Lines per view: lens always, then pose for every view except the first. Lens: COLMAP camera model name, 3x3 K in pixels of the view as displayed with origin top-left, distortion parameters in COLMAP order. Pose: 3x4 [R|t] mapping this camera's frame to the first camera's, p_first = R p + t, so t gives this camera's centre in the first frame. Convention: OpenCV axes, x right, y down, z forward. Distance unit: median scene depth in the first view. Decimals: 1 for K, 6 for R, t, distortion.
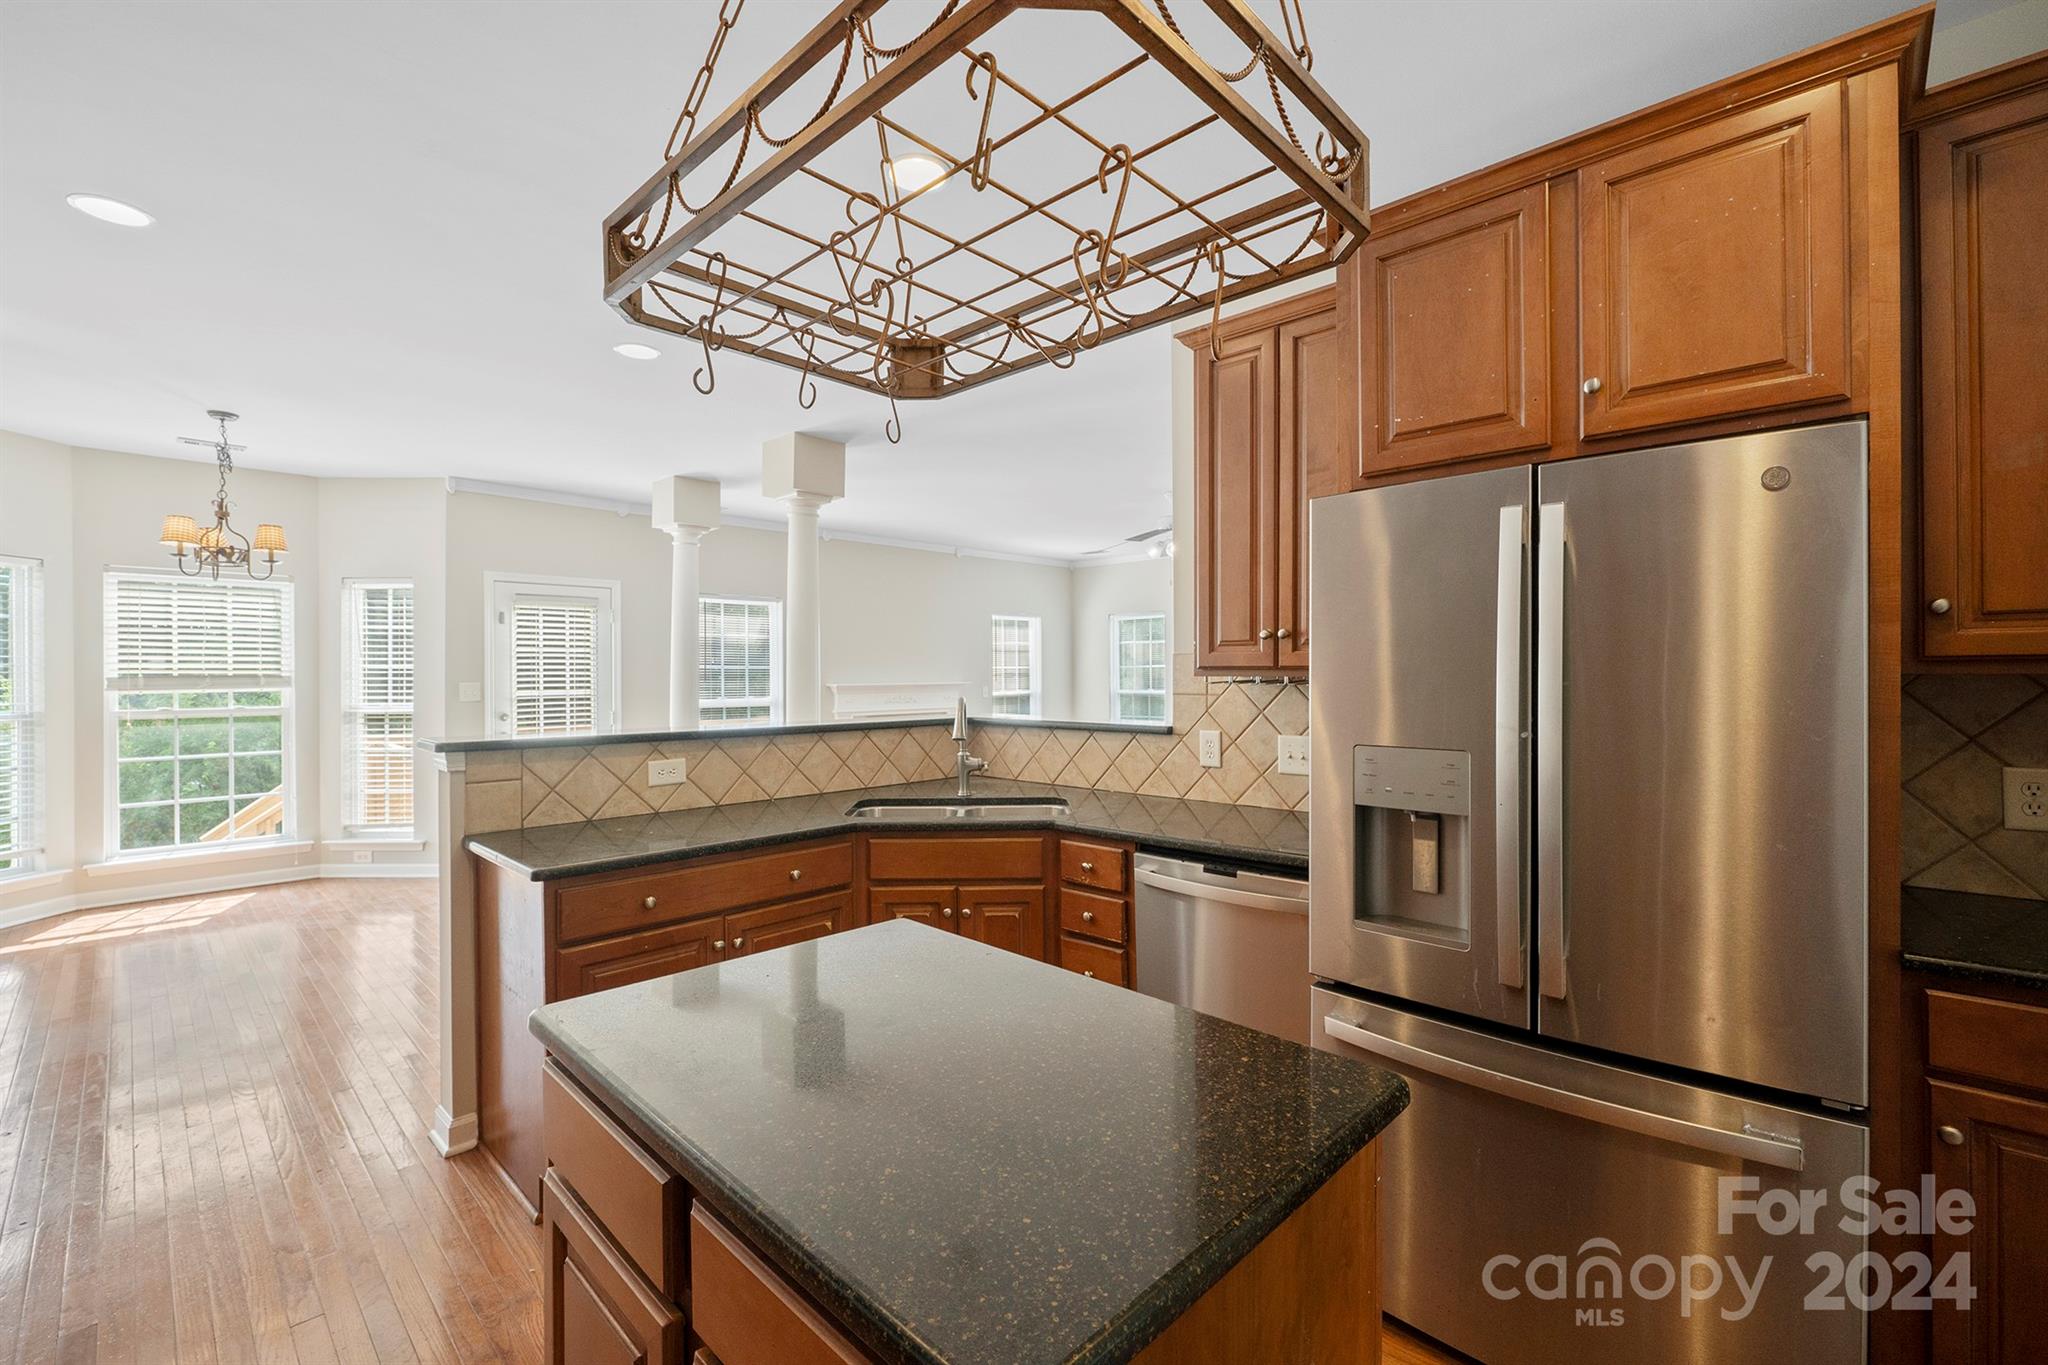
lens RADIAL K [[857.9, 0, 1041.7], [0, 857.9, 675.4], [0, 0, 1]] dist [-0.007132, -0.000696]
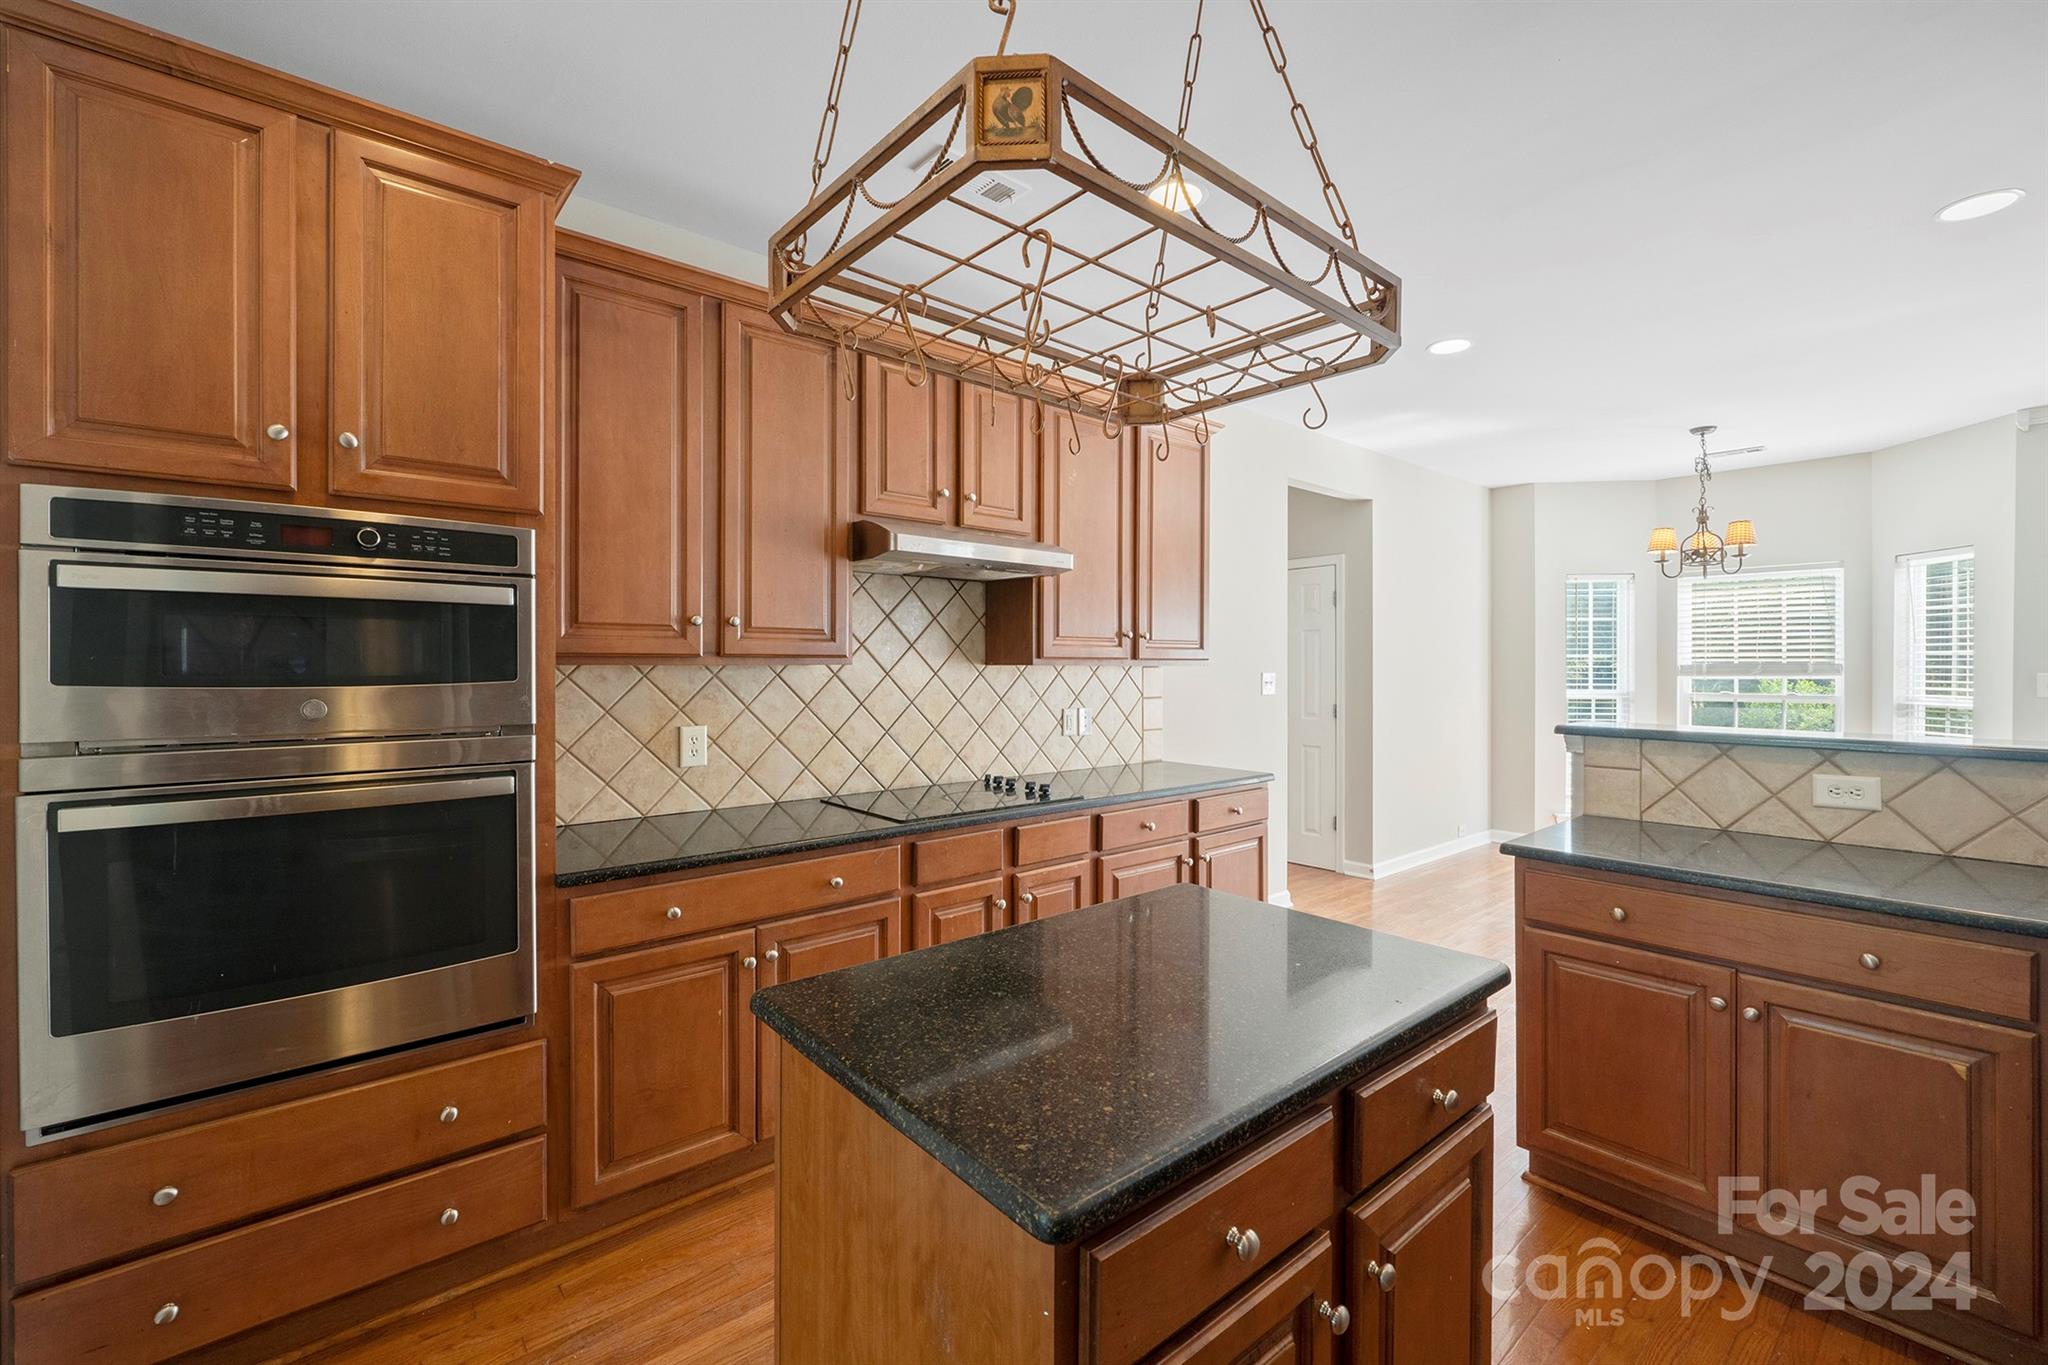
lens RADIAL K [[857.9, 0, 1014.2], [0, 857.9, 670.2], [0, 0, 1]] dist [-0.007132, -0.000696]
pose [[-0.113442, 0.007946, -0.993513, 0.240401], [0.000897, 0.999968, 0.007896, -0.000730], [0.993544, 0.000005, -0.113446, 0.217140]]
